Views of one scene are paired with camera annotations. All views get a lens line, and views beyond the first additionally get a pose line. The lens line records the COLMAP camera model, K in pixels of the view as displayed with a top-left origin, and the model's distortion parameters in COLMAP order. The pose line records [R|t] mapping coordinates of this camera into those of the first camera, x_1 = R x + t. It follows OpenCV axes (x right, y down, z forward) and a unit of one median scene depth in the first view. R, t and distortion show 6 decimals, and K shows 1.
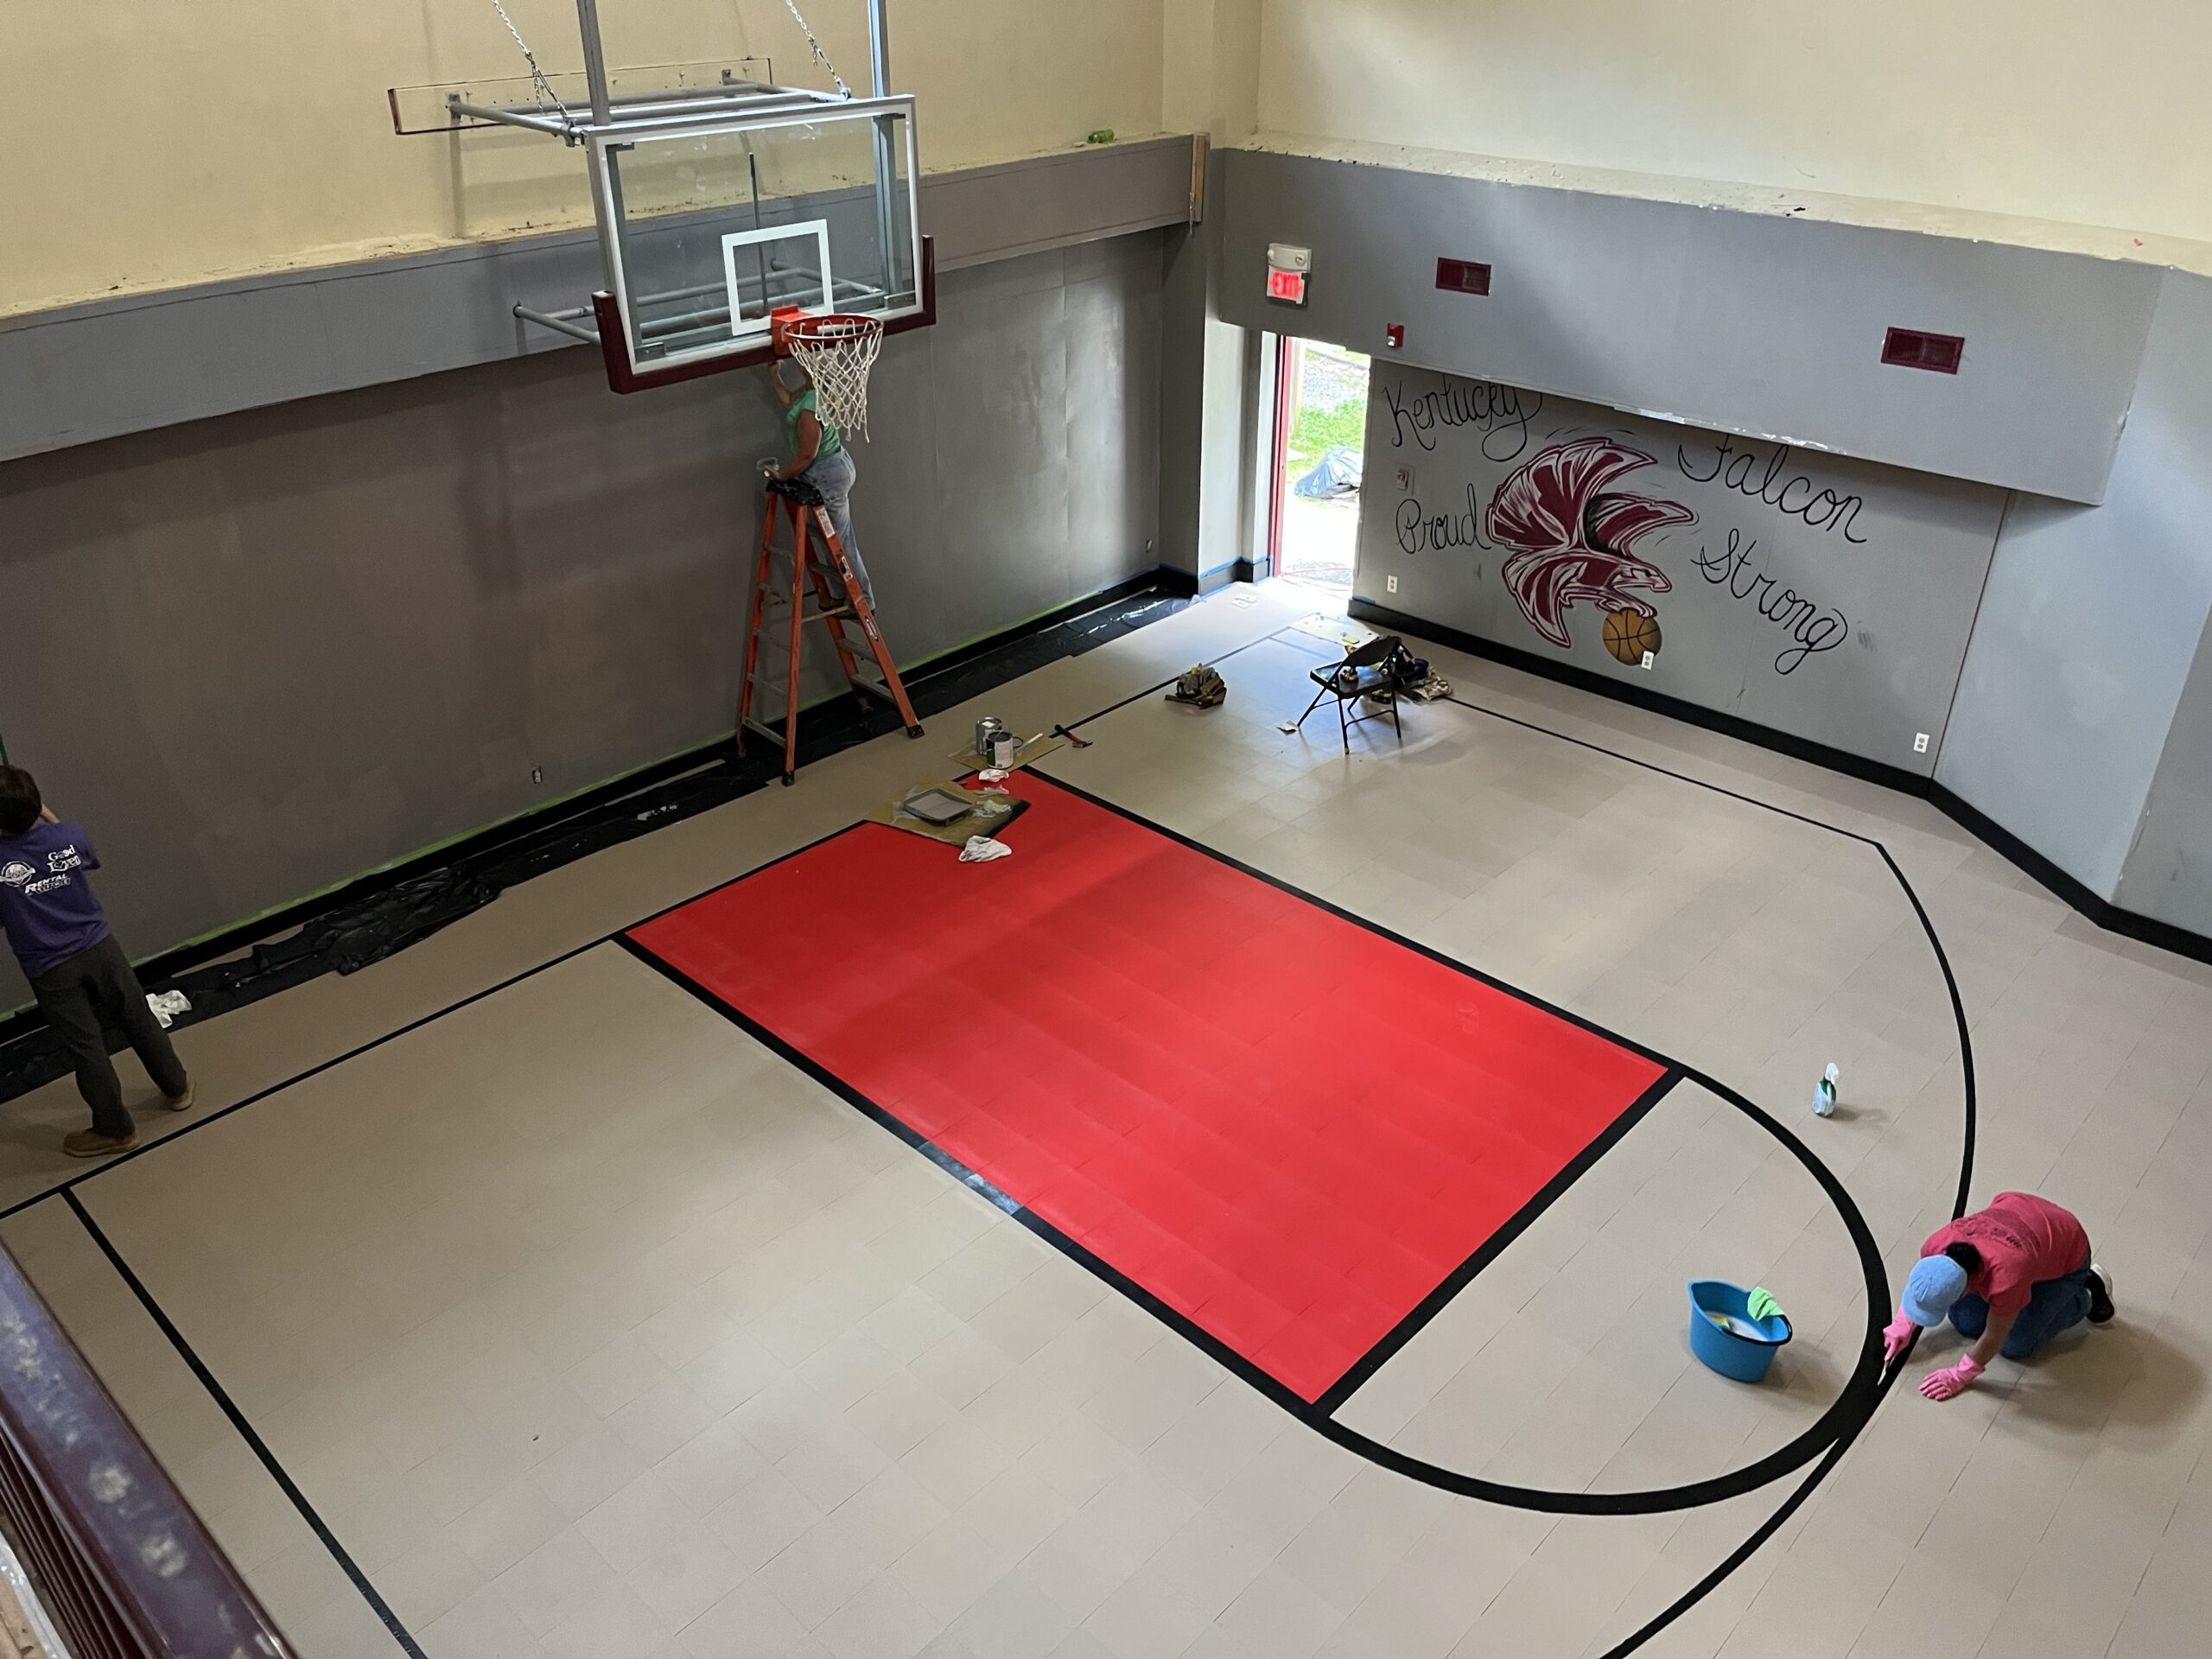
lens RADIAL K [[1720.7, 0, 1092.5], [0, 1720.7, 827.3], [0, 0, 1]] dist [0.078152, -0.082203]
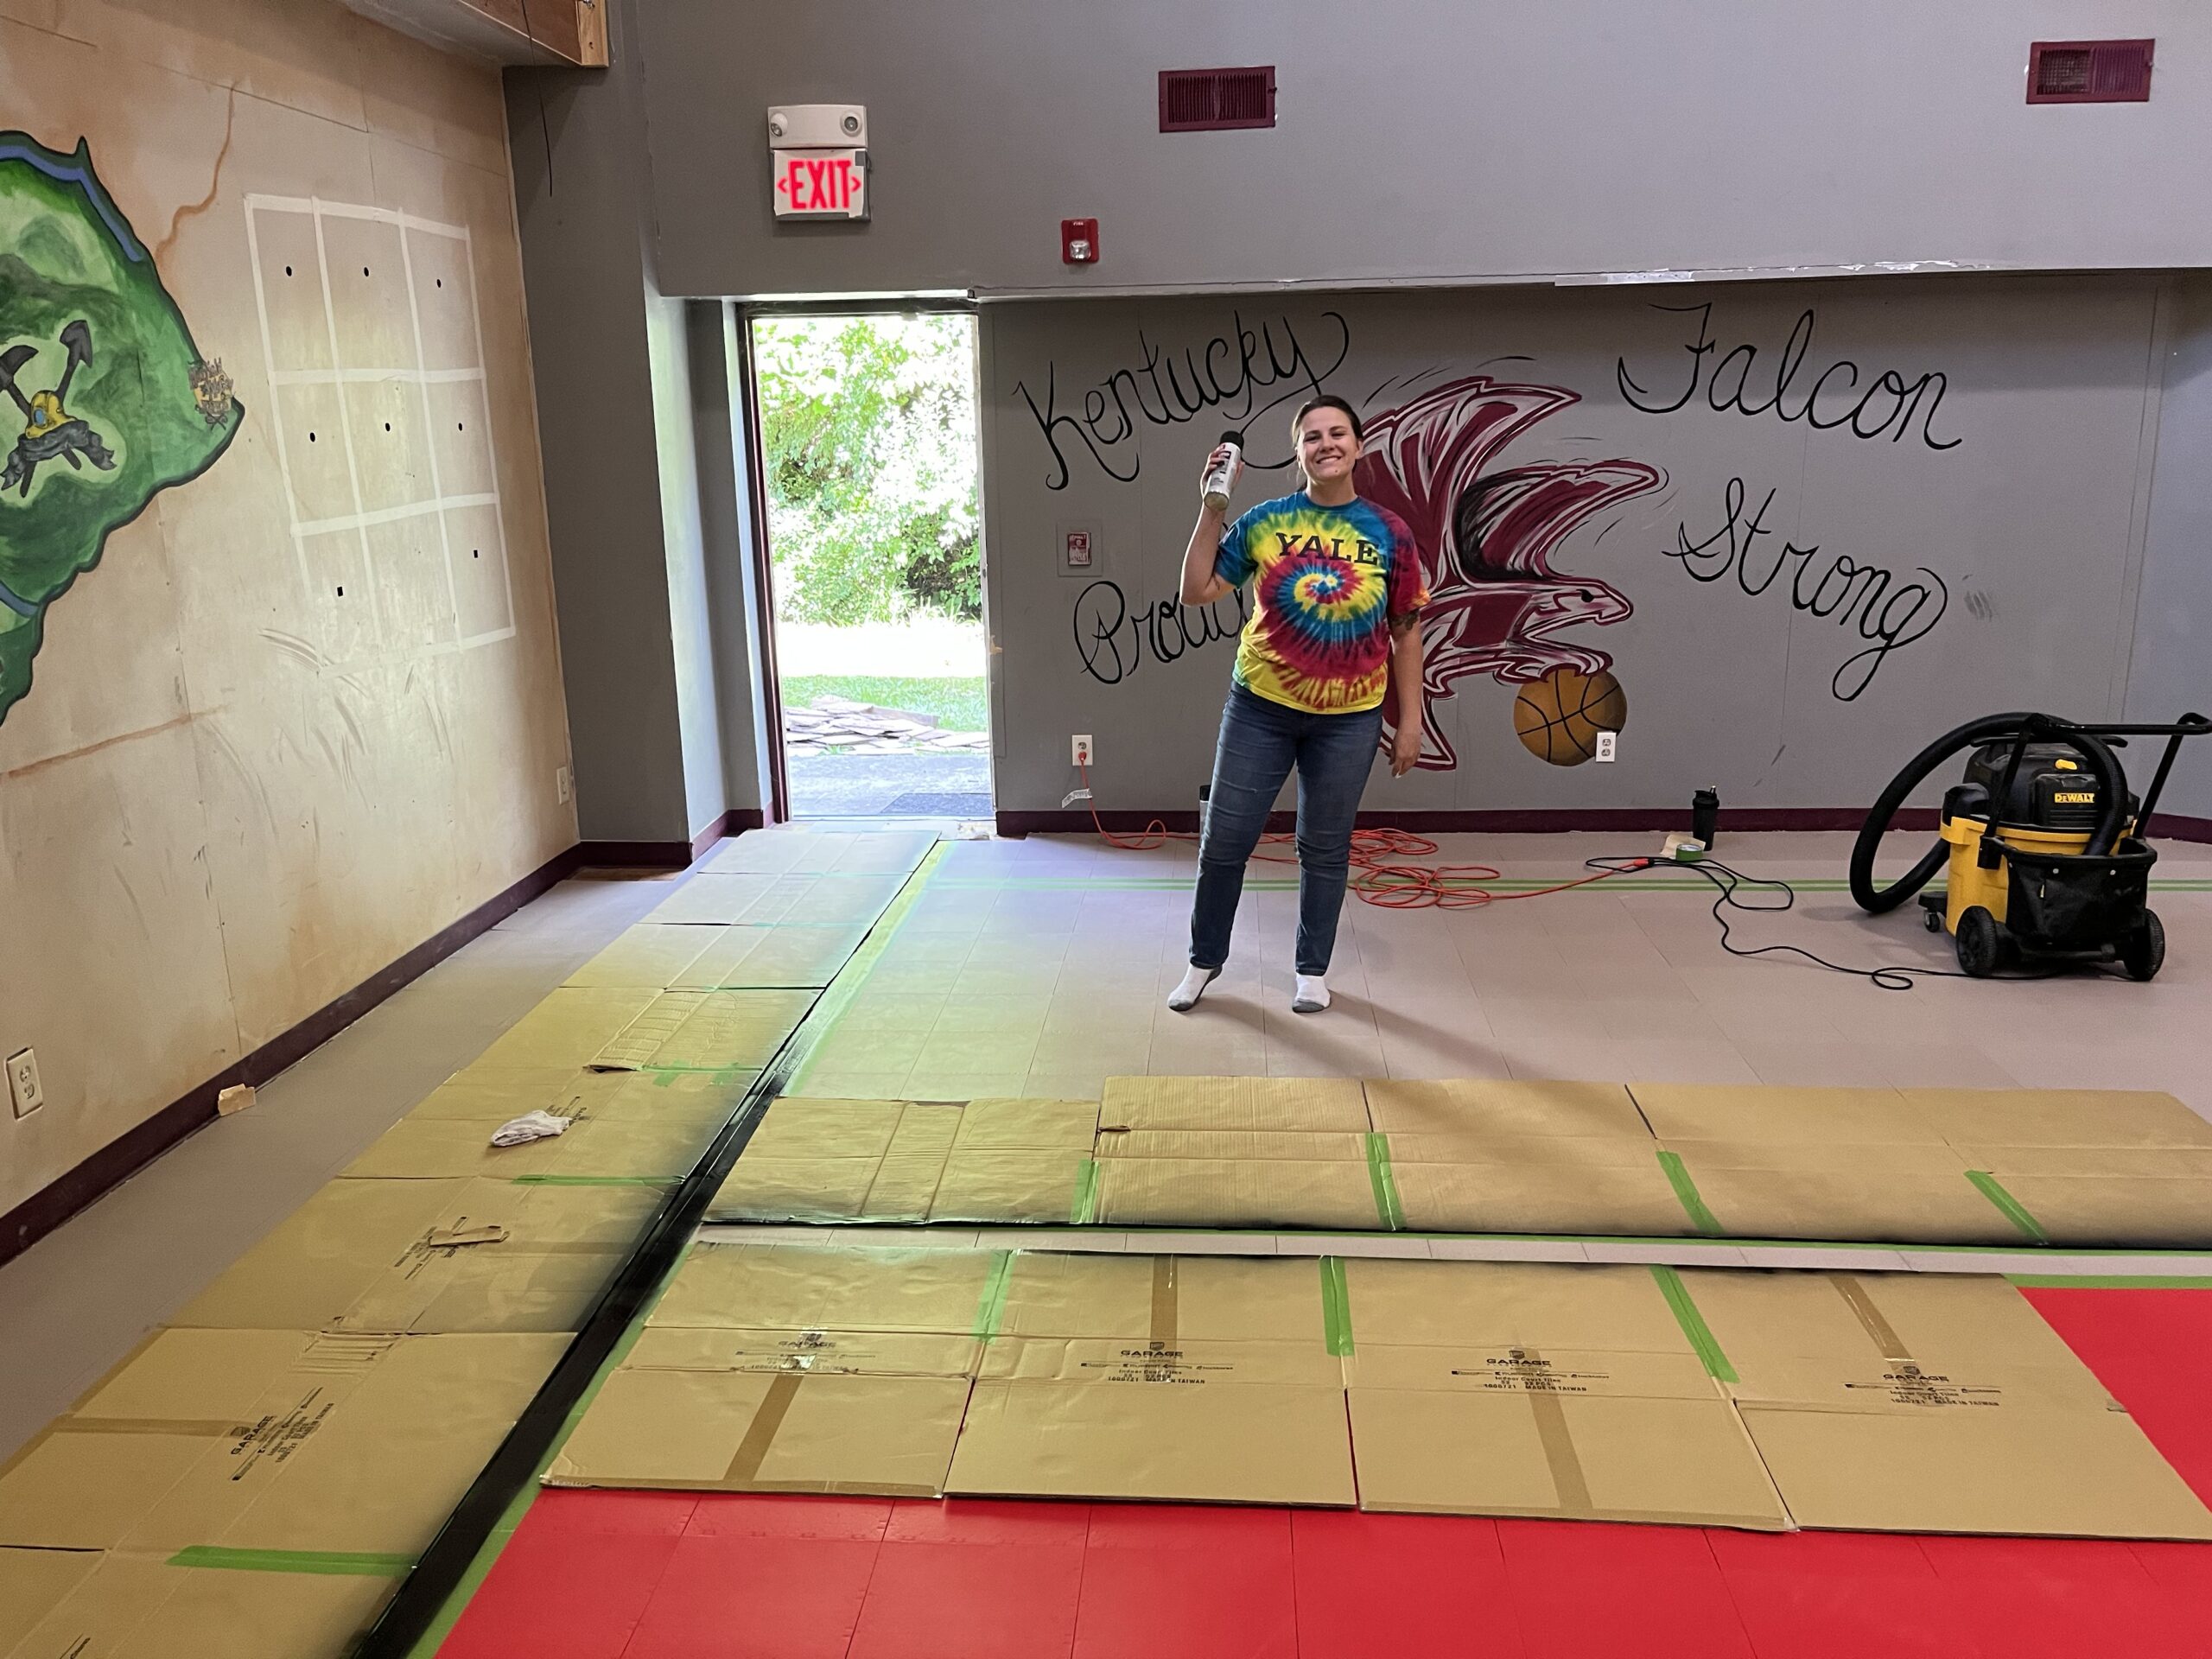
lens RADIAL K [[1720.7, 0, 1126.5], [0, 1720.7, 829.4], [0, 0, 1]] dist [0.078152, -0.082203]
pose [[0.762390, -0.160872, 0.626802, -0.182396], [0.328527, 0.930720, -0.160719, -0.031115], [-0.557522, 0.328453, 0.762423, 0.687957]]
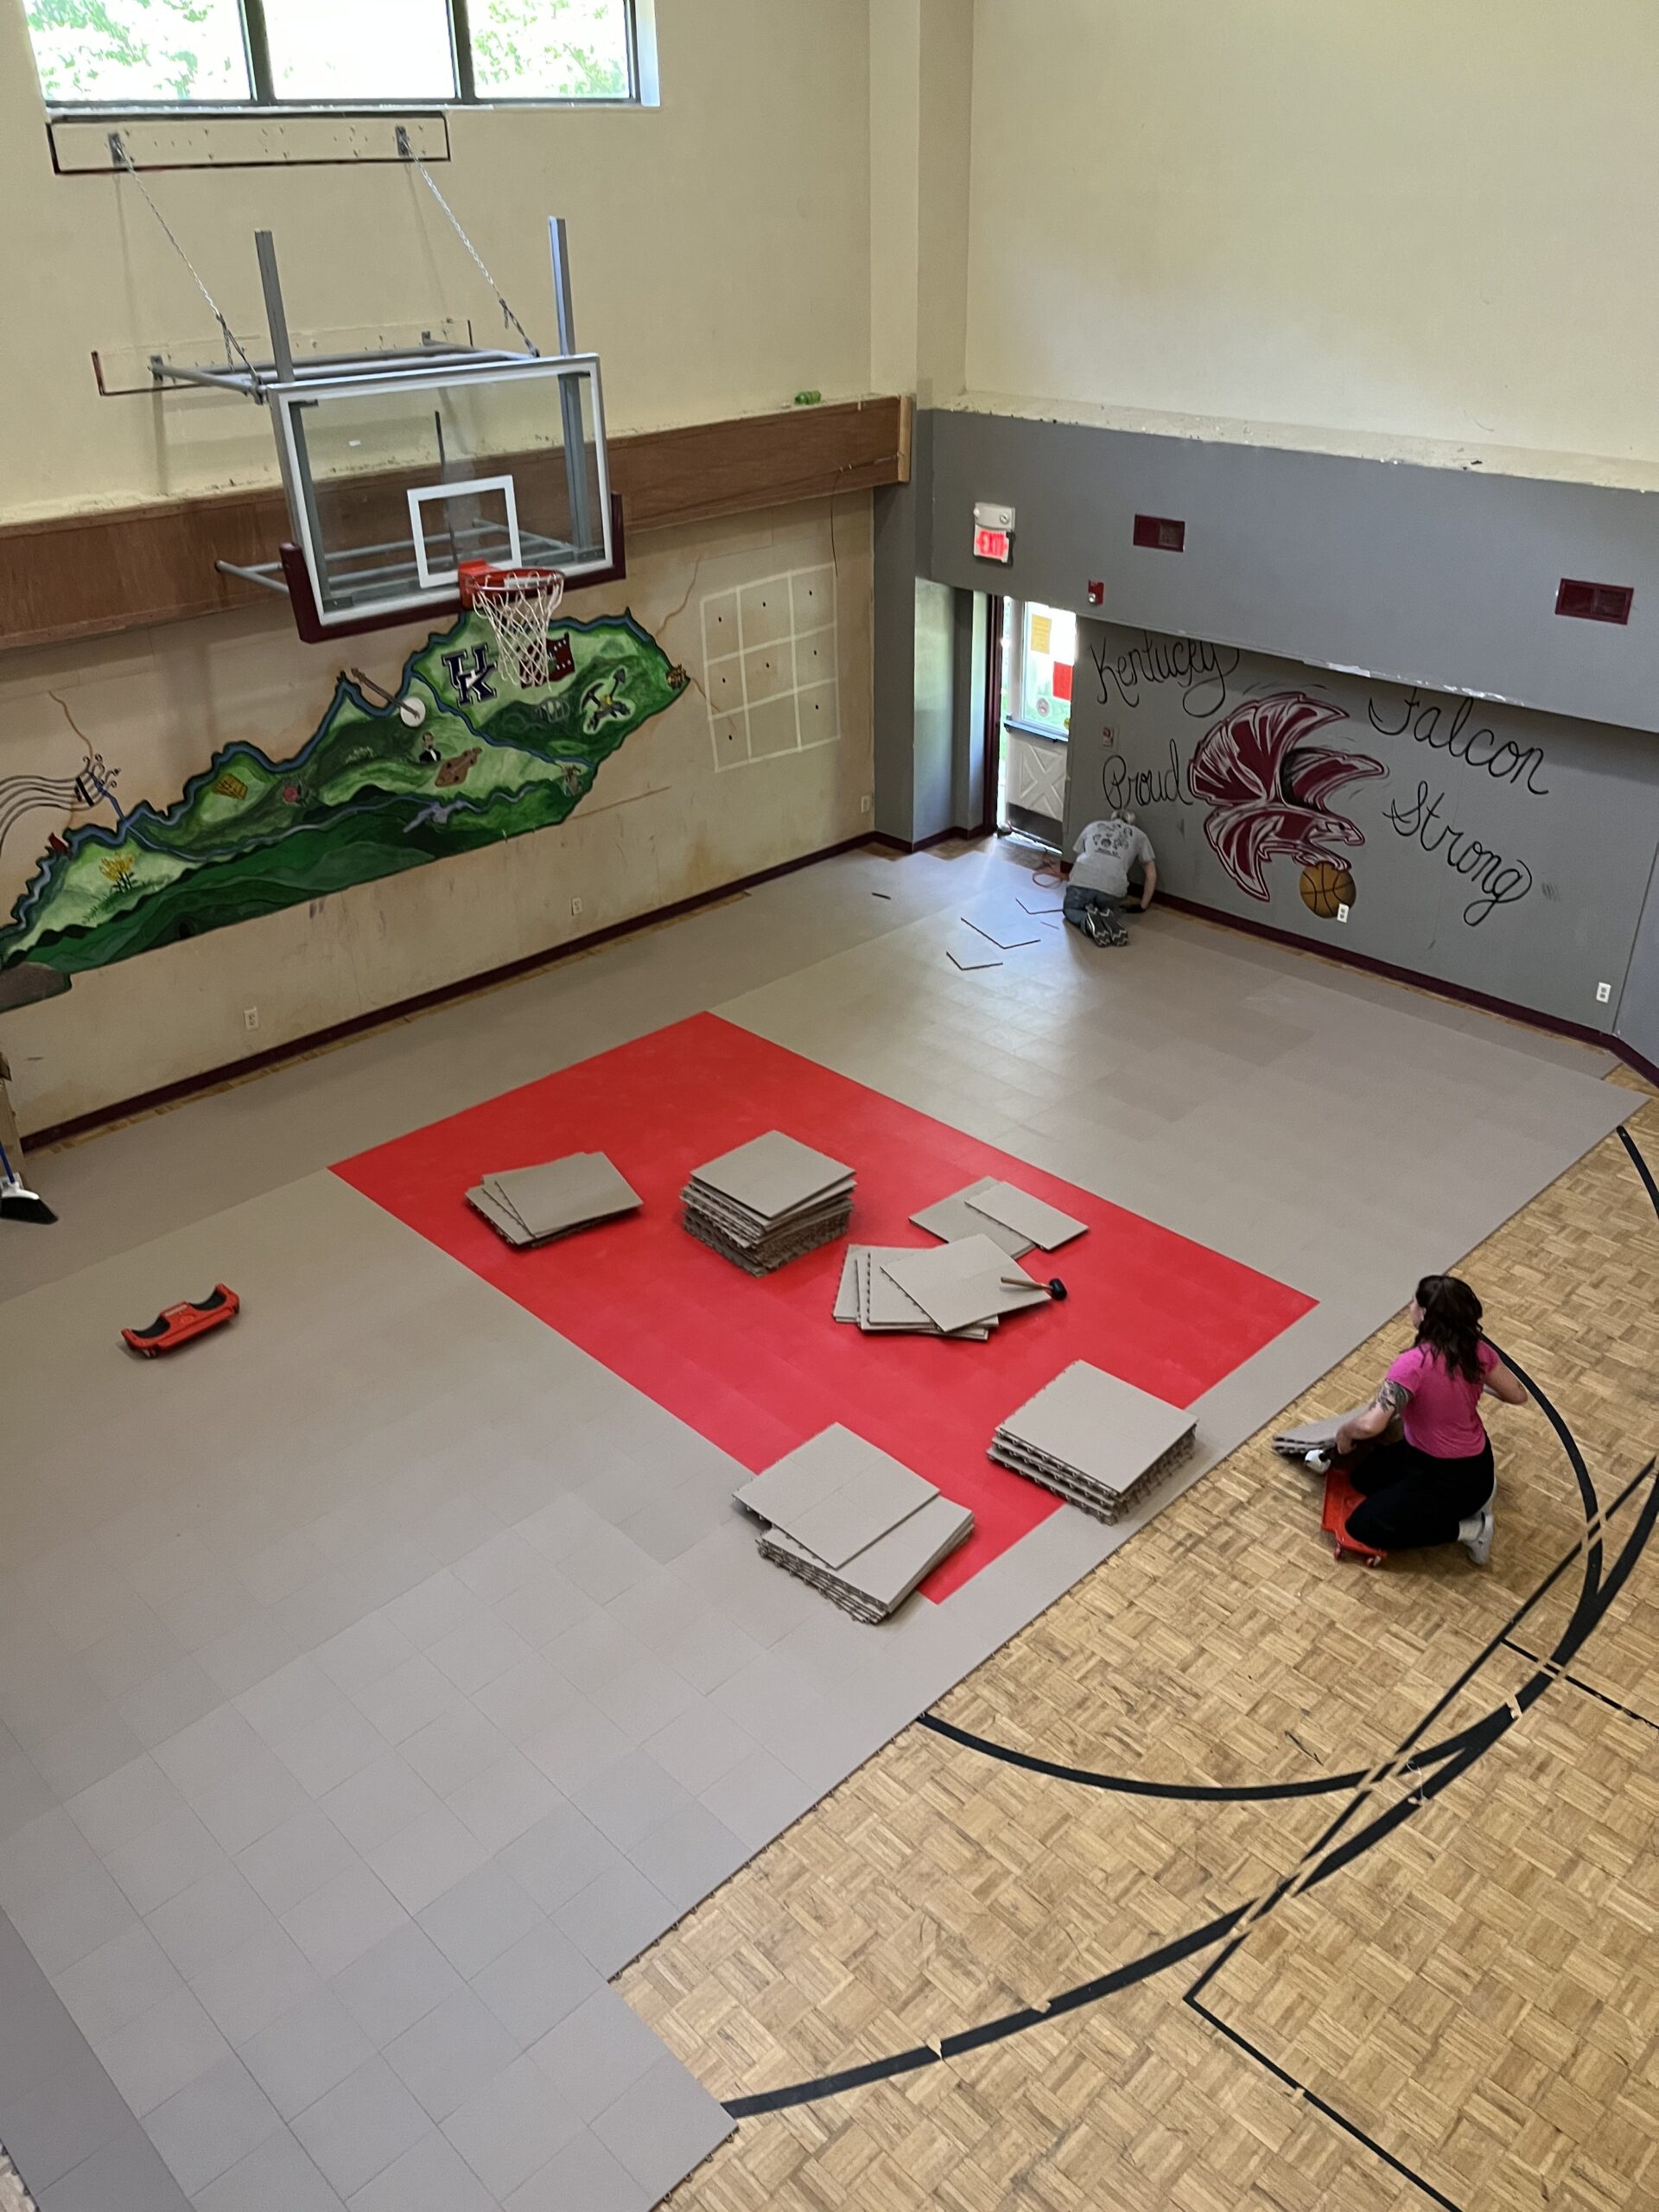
lens RADIAL K [[1720.7, 0, 831.3], [0, 1720.7, 1121.1], [0, 0, 1]] dist [0.078152, -0.082203]
pose [[0.999509, 0.005877, -0.030787, 0.055716], [-0.005584, 0.999938, 0.009590, 0.018139], [0.030841, -0.009413, 0.999480, -0.024719]]
